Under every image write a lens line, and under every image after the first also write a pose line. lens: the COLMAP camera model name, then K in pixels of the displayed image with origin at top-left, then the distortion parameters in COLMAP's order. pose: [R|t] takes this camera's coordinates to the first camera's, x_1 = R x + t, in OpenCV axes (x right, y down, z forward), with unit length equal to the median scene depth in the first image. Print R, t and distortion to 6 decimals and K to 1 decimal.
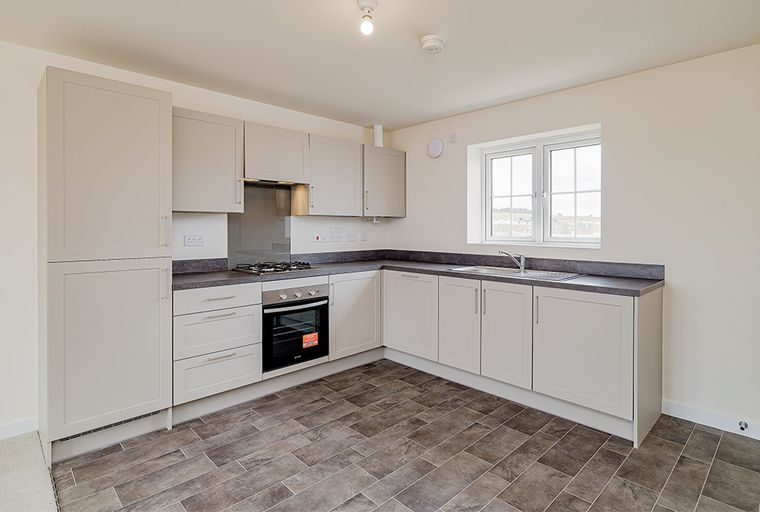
lens RADIAL K [[397.6, 0, 383.8], [0, 397.6, 219.7], [0, 0, 1]] dist [0.003652, -0.000640]
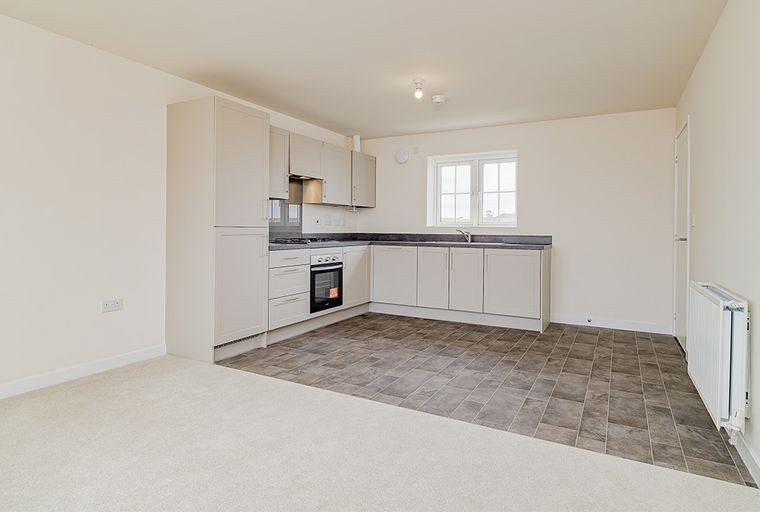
lens RADIAL K [[423.8, 0, 379.9], [0, 423.8, 221.6], [0, 0, 1]] dist [0.000609, -0.000488]
pose [[0.956858, 0.011900, 0.290314, -0.454916], [-0.013546, 0.999902, 0.003658, 0.047140], [-0.290242, -0.007433, 0.956925, -0.448786]]
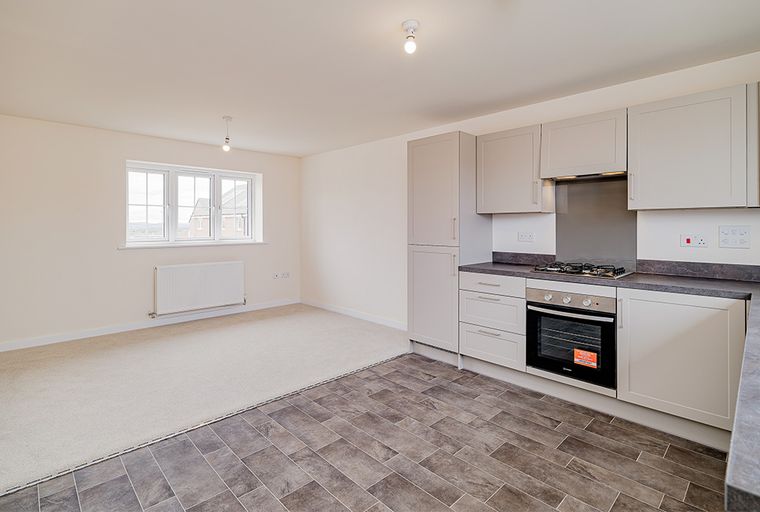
lens RADIAL K [[373.1, 0, 384.0], [0, 373.1, 233.1], [0, 0, 1]] dist [-0.005176, 0.000259]
pose [[0.010156, 0.019295, -0.999762, 0.592945], [0.020315, 0.999603, 0.019498, 0.011075], [0.999742, -0.020508, 0.009760, 0.561460]]
